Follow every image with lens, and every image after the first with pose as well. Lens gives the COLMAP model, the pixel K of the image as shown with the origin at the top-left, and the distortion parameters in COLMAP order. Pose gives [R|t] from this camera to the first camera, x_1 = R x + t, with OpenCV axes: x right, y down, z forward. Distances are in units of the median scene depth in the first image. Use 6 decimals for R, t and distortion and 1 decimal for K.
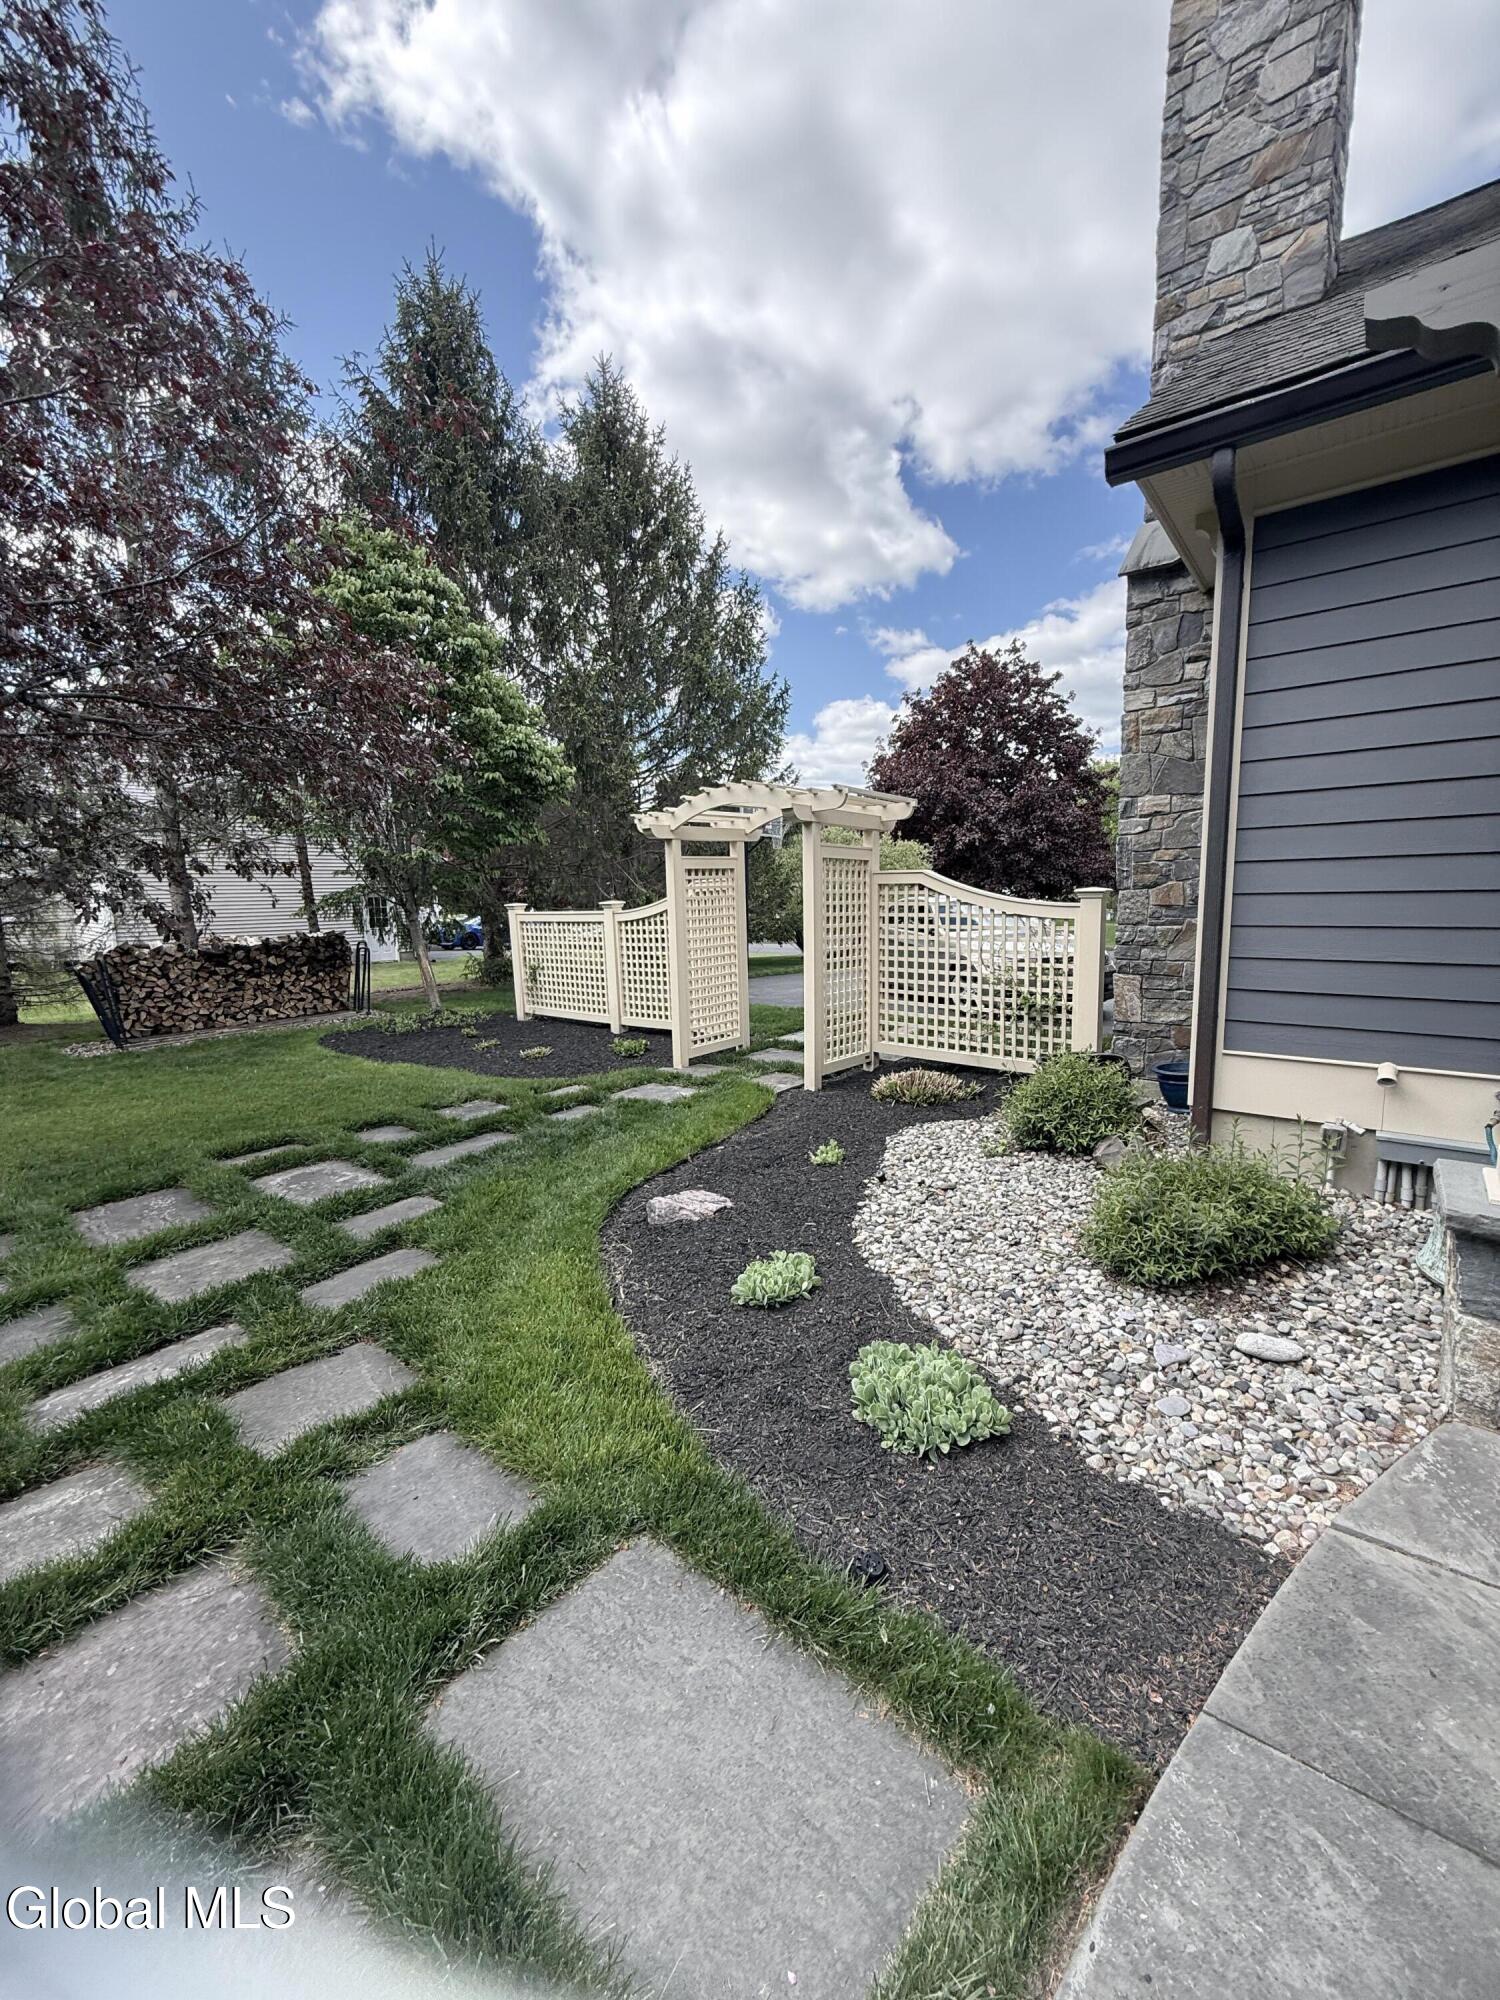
lens RADIAL K [[793.3, 0, 750.1], [0, 793.3, 1002.3], [0, 0, 1]] dist [-0.000478, -0.000370]
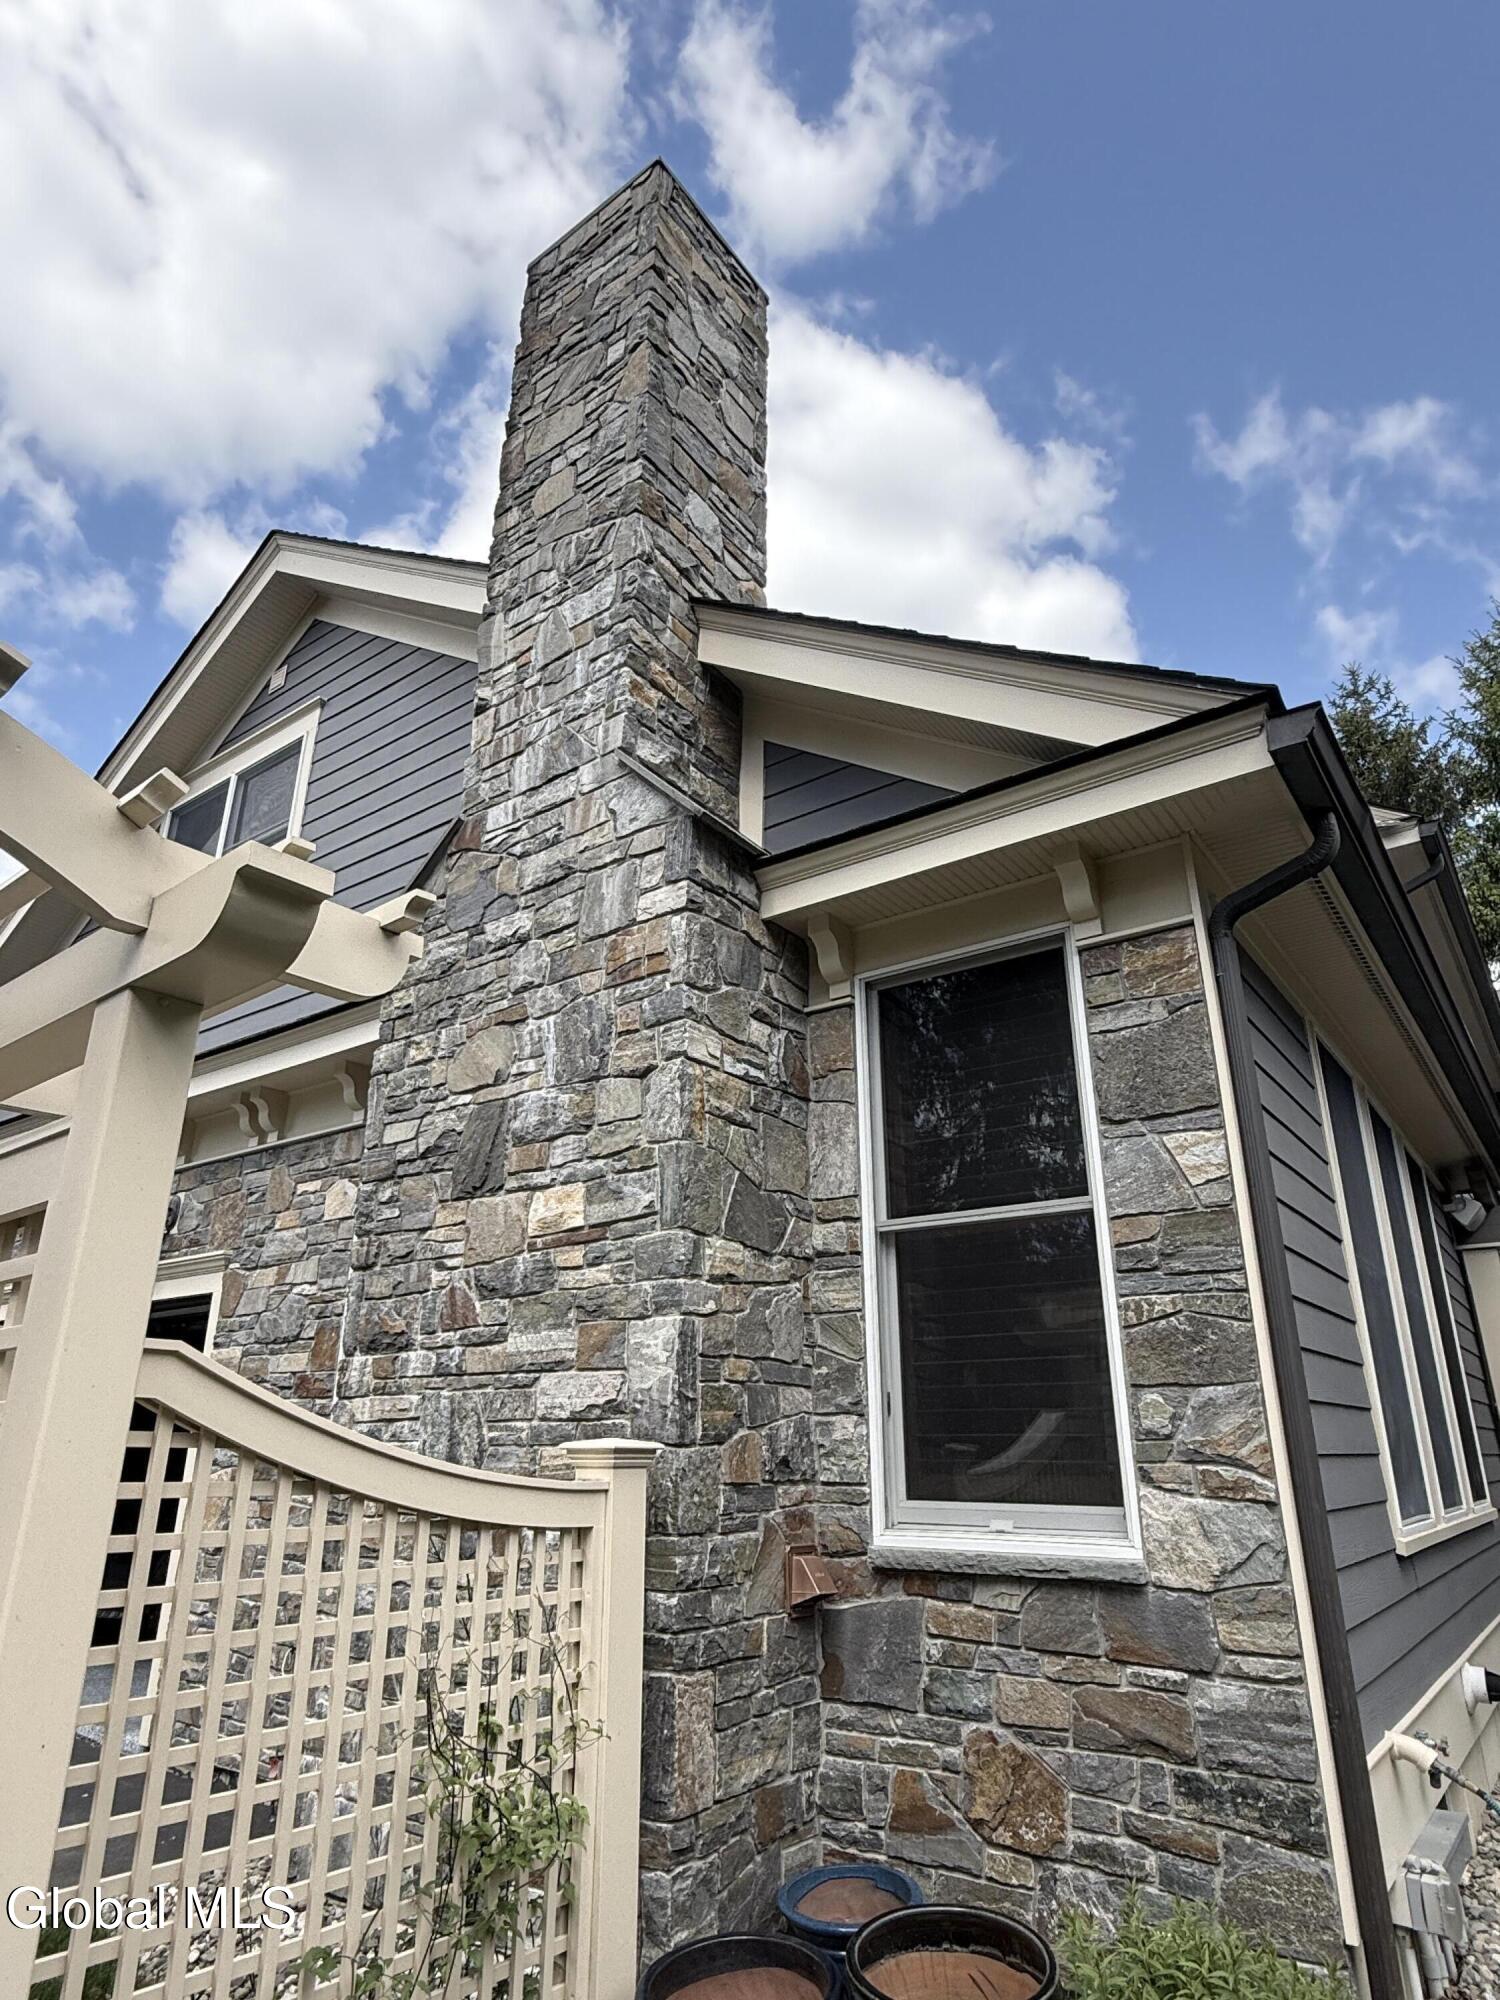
lens RADIAL K [[1156.5, 0, 749.0], [0, 1156.5, 999.5], [0, 0, 1]] dist [-0.002110, -0.000039]
pose [[-0.019045, 0.380633, 0.924530, -0.201304], [0.132165, 0.917541, -0.375033, -0.131208], [-0.991045, 0.115048, -0.067781, 1.032735]]
